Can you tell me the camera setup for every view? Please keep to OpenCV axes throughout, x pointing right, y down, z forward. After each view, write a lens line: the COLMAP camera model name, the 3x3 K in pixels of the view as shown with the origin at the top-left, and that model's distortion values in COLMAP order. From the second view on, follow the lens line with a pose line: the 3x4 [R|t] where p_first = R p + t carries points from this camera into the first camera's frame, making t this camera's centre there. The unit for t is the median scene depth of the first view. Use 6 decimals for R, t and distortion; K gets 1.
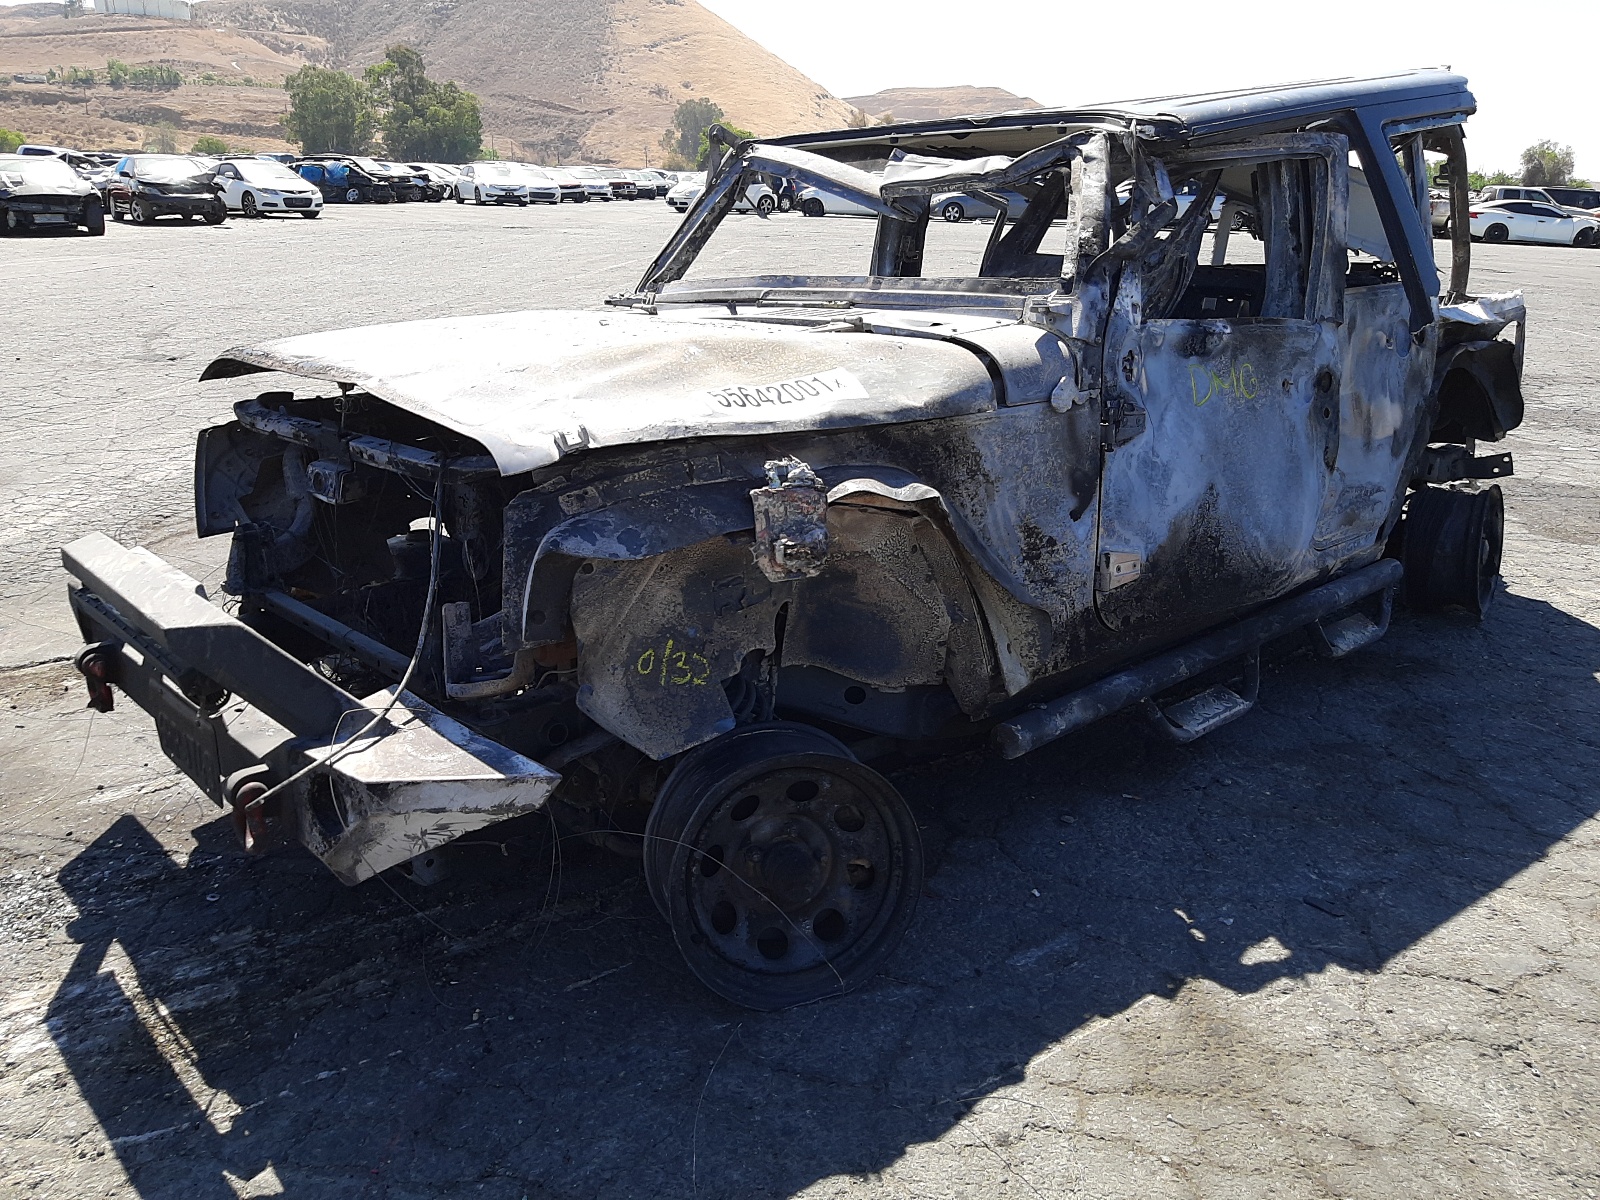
lens RADIAL K [[1247.7, 0, 800.0], [0, 1247.7, 600.0], [0, 0, 1]] dist [0.099312, -0.173364]
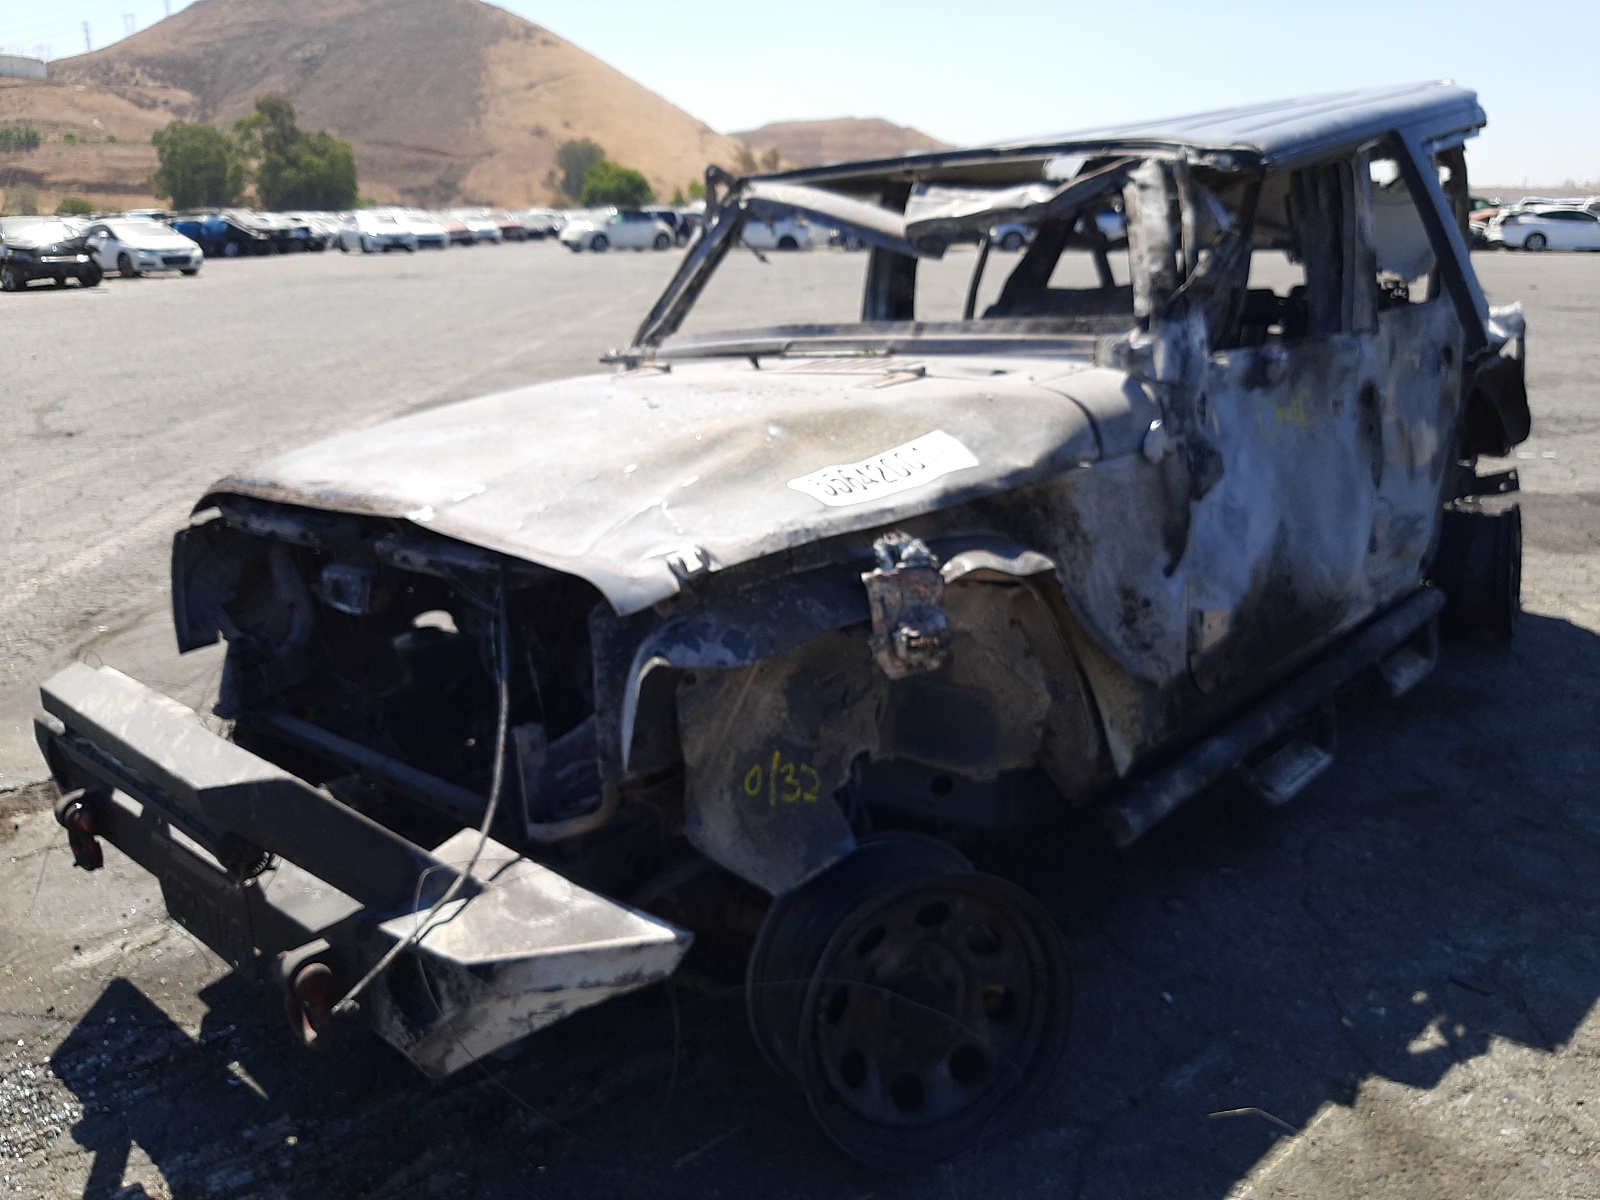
lens RADIAL K [[1273.9, 0, 800.0], [0, 1273.9, 600.0], [0, 0, 1]] dist [0.069678, -0.149431]
pose [[0.995893, -0.058558, 0.069053, -0.120012], [0.060524, 0.997809, -0.026733, -0.040961], [-0.067337, 0.030802, 0.997255, 0.095954]]
